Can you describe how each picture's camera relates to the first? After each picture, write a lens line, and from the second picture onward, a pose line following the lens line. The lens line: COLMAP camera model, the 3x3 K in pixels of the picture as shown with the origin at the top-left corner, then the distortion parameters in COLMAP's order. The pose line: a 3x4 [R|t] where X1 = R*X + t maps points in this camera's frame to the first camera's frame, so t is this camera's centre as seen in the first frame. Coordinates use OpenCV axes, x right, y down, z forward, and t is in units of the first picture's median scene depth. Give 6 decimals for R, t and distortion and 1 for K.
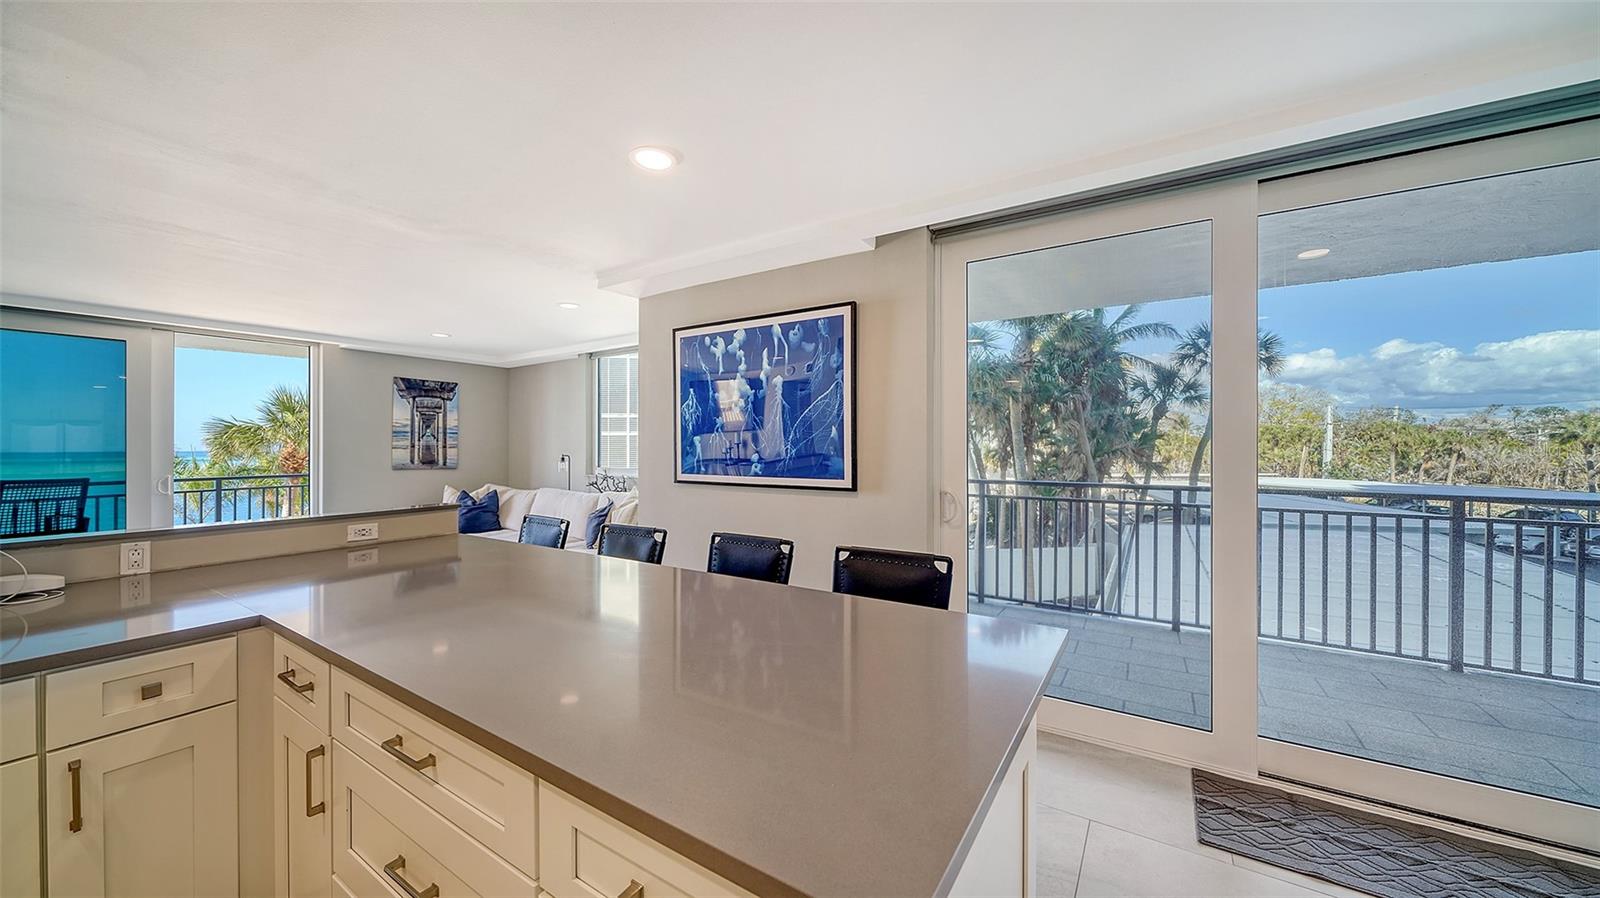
lens RADIAL K [[563.0, 0, 784.2], [0, 563.0, 427.8], [0, 0, 1]] dist [0.018398, -0.015563]
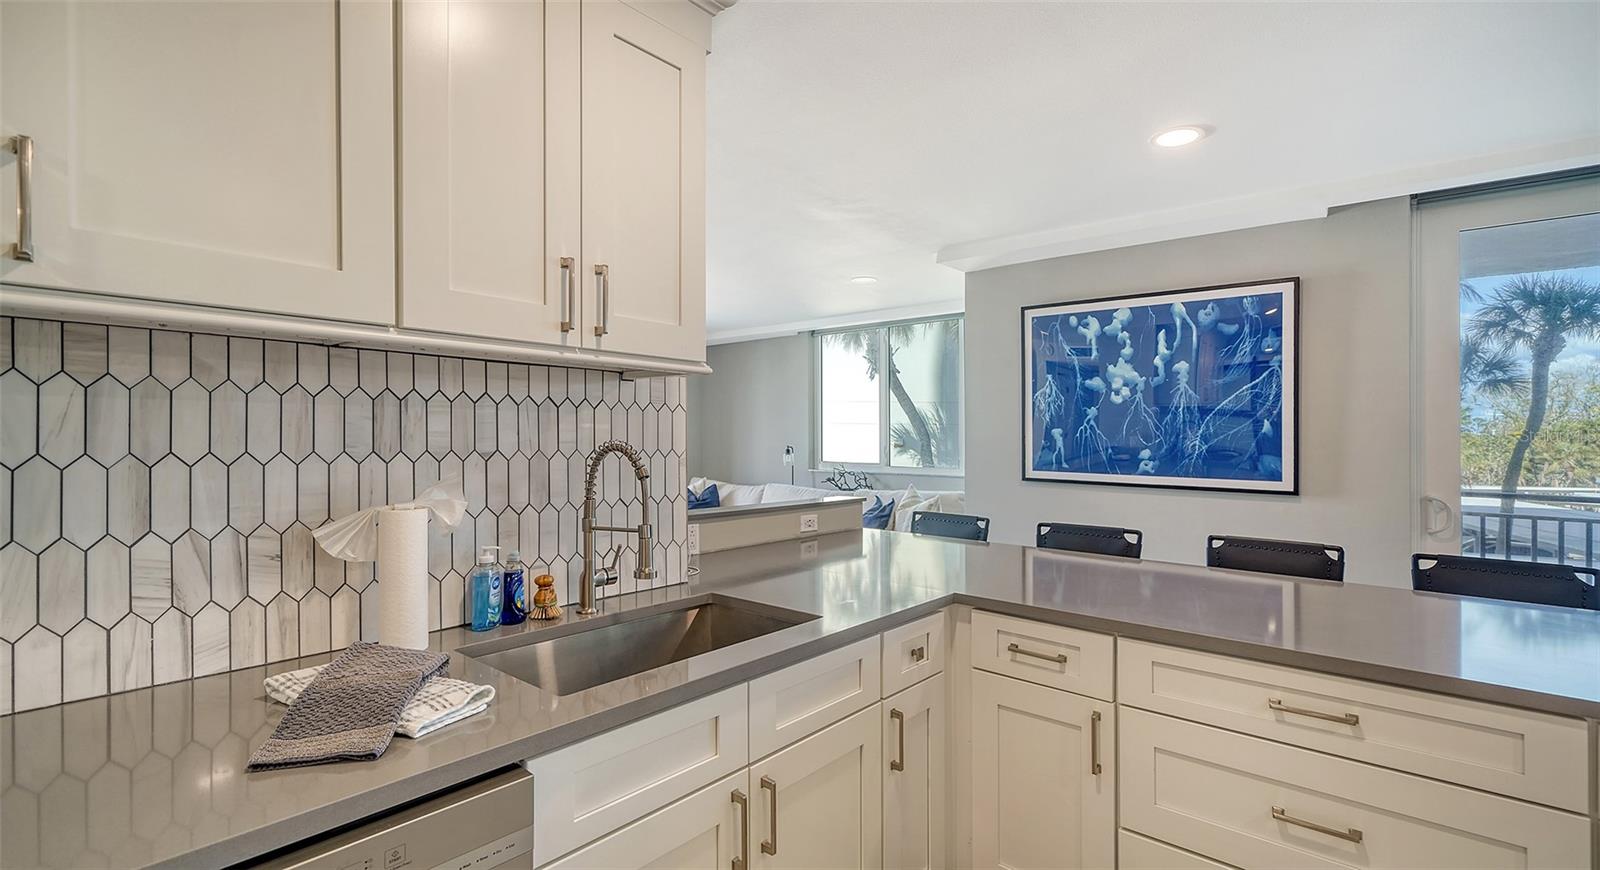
lens RADIAL K [[710.1, 0, 783.1], [0, 710.1, 425.5], [0, 0, 1]] dist [0.001587, -0.000099]
pose [[0.991494, 0.012199, -0.129581, -0.436652], [-0.010281, 0.999828, 0.015461, -0.002737], [0.129747, -0.013997, 0.991448, -0.163569]]
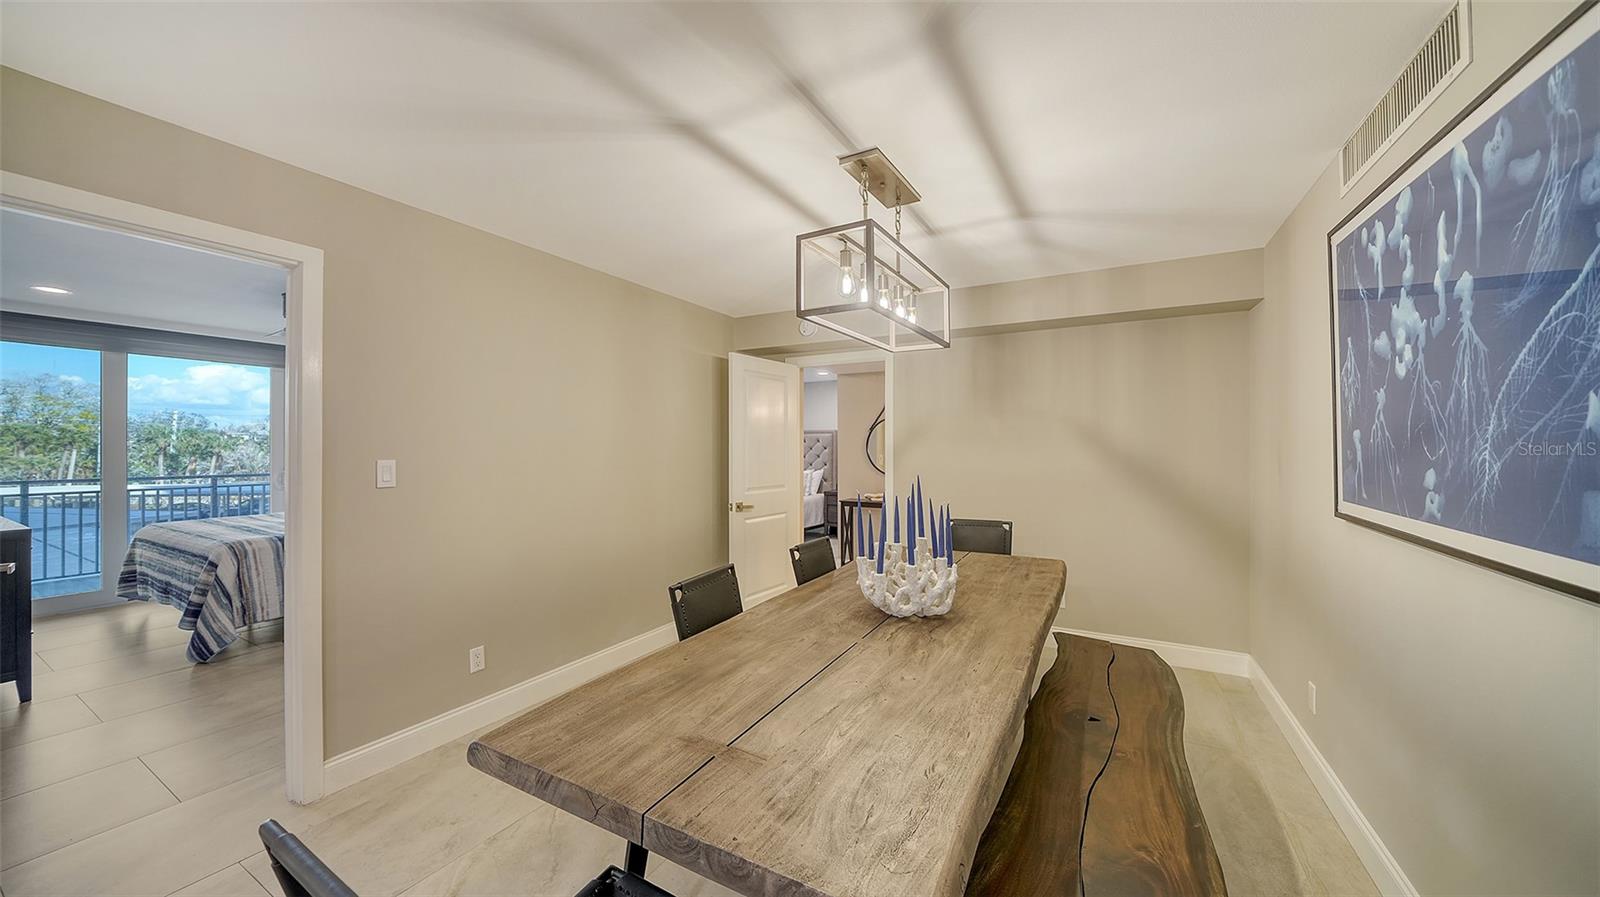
lens RADIAL K [[556.3, 0, 800.0], [0, 556.3, 440.6], [0, 0, 1]] dist [-0.011272, -0.000087]
pose [[0.083593, 0.000434, -0.996500, 0.297929], [0.029339, 0.999565, 0.002896, 0.008604], [0.996068, -0.029478, 0.083544, 0.457708]]
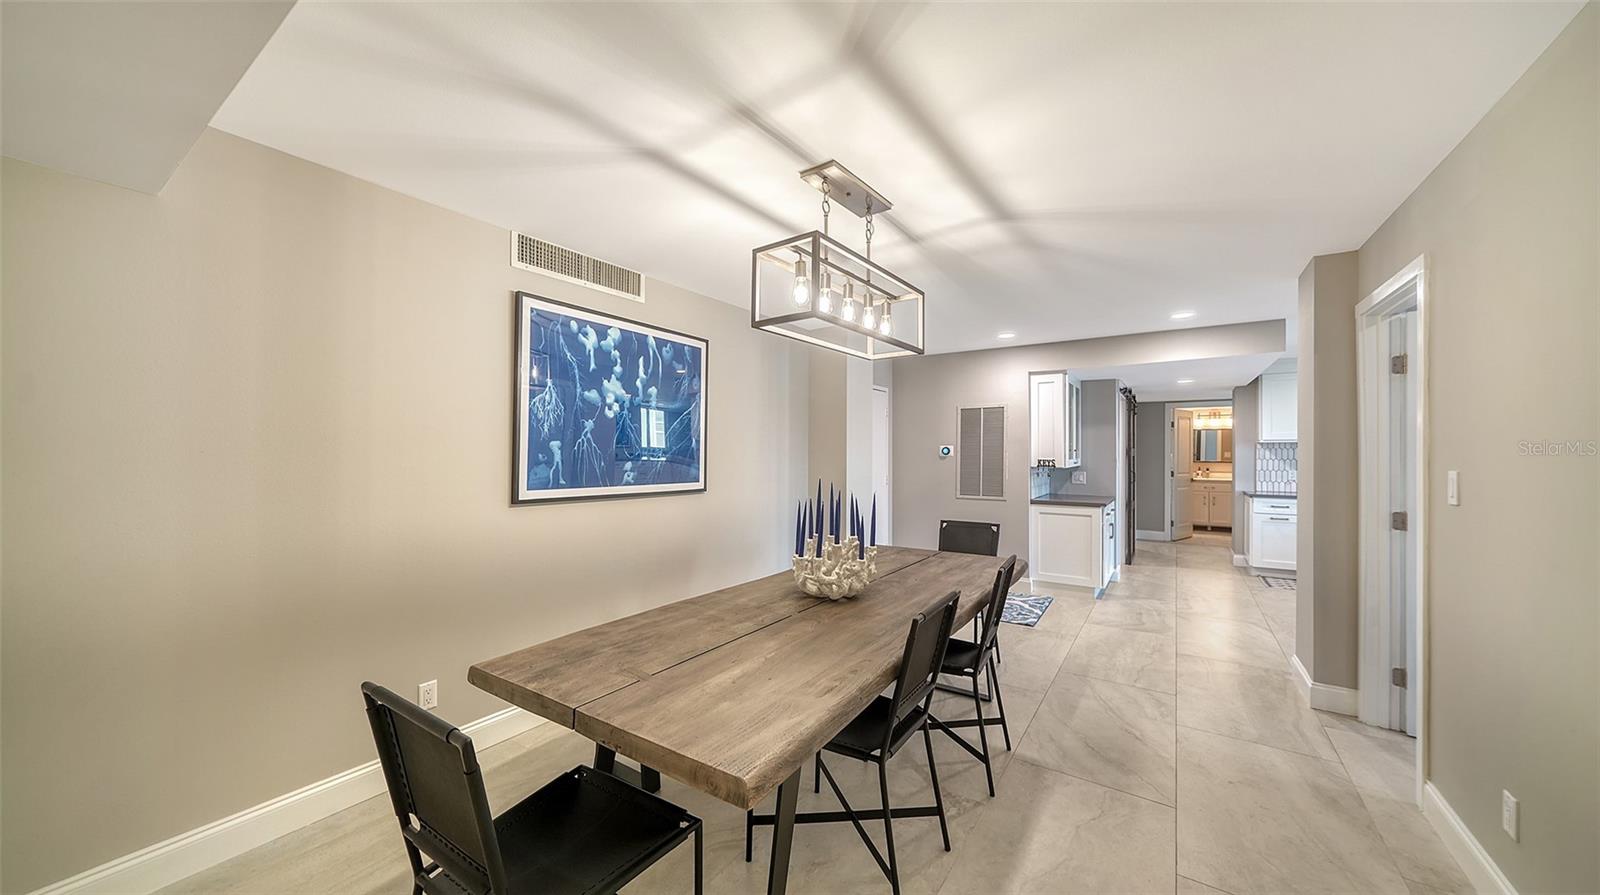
lens RADIAL K [[556.3, 0, 800.0], [0, 556.3, 439.6], [0, 0, 1]] dist [-0.011272, -0.000087]
pose [[0.003314, 0.032018, 0.999482, -0.932607], [-0.035460, 0.998862, -0.031880, 0.025832], [-0.999366, -0.035336, 0.004445, 0.653316]]
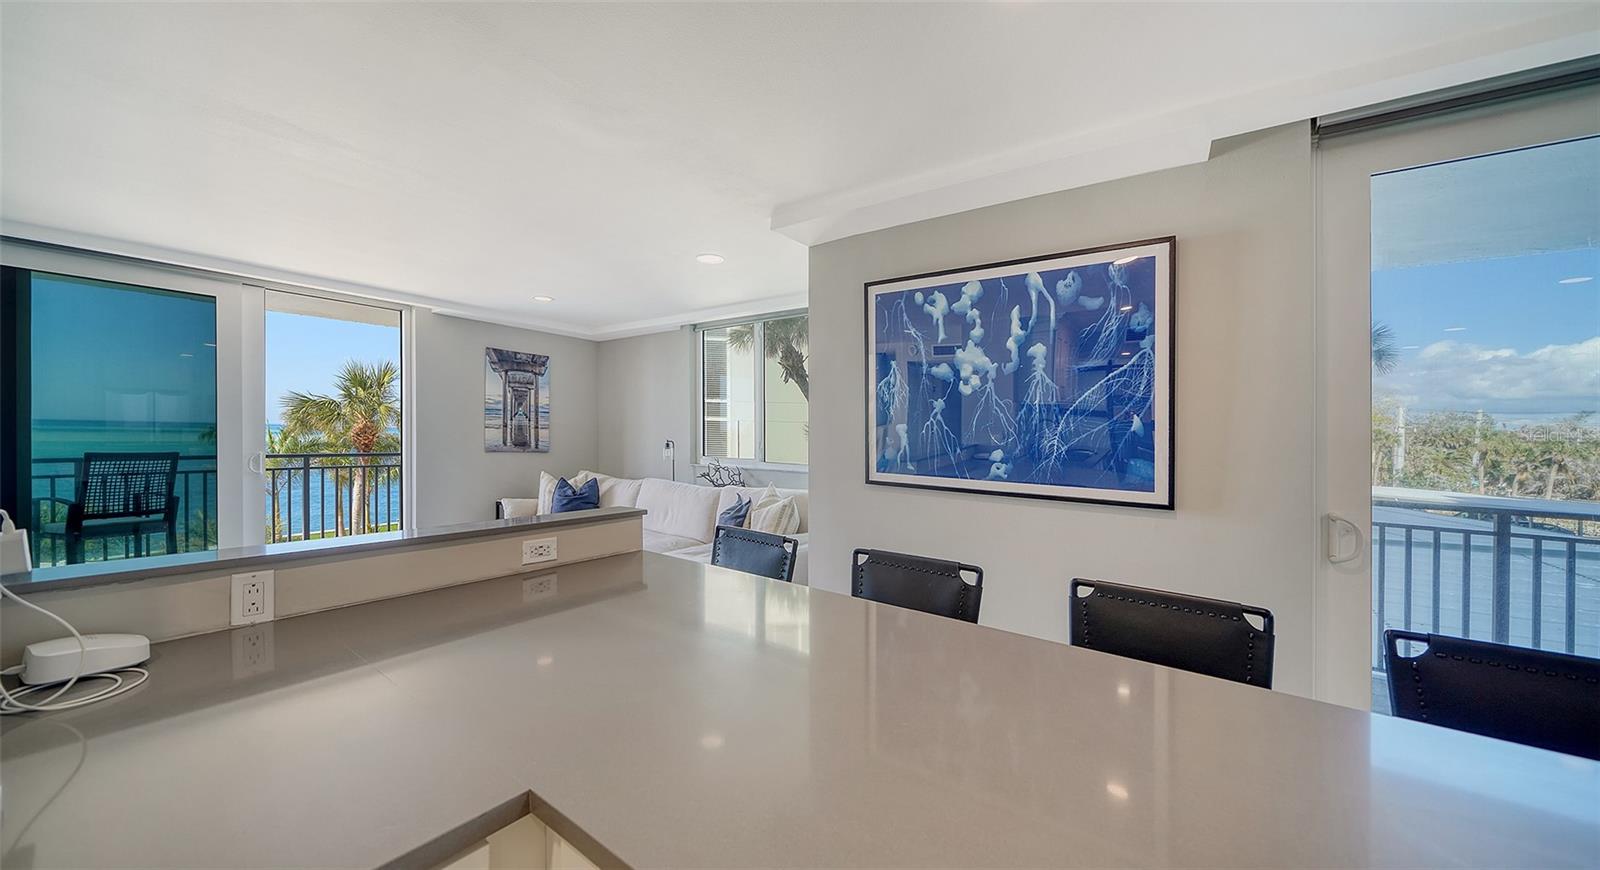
lens RADIAL K [[591.3, 0, 775.9], [0, 591.3, 416.4], [0, 0, 1]] dist [-0.017199, 0.000160]
pose [[0.995539, 0.015923, -0.092996, -0.248293], [-0.014685, 0.999794, 0.013977, -0.003925], [0.093199, -0.012549, 0.995568, 0.192726]]
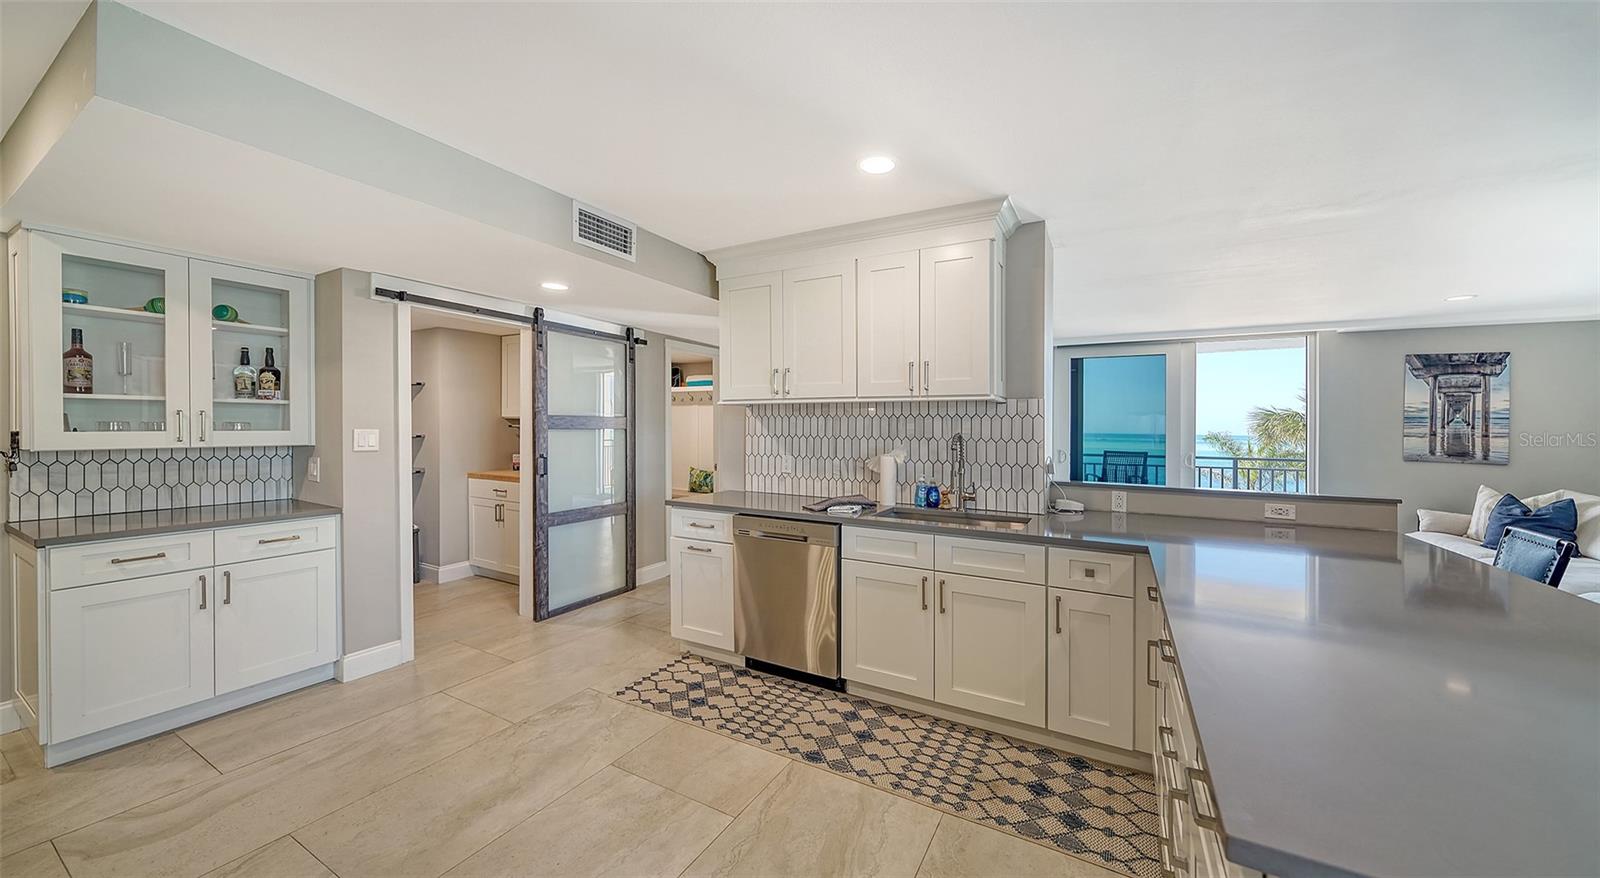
lens RADIAL K [[558.1, 0, 796.0], [0, 558.1, 433.5], [0, 0, 1]] dist [-0.000460, -0.000164]
pose [[0.073721, 0.014650, -0.997171, 0.178471], [0.019775, 0.999674, 0.016149, -0.001766], [0.997083, -0.020910, 0.073408, -0.013575]]
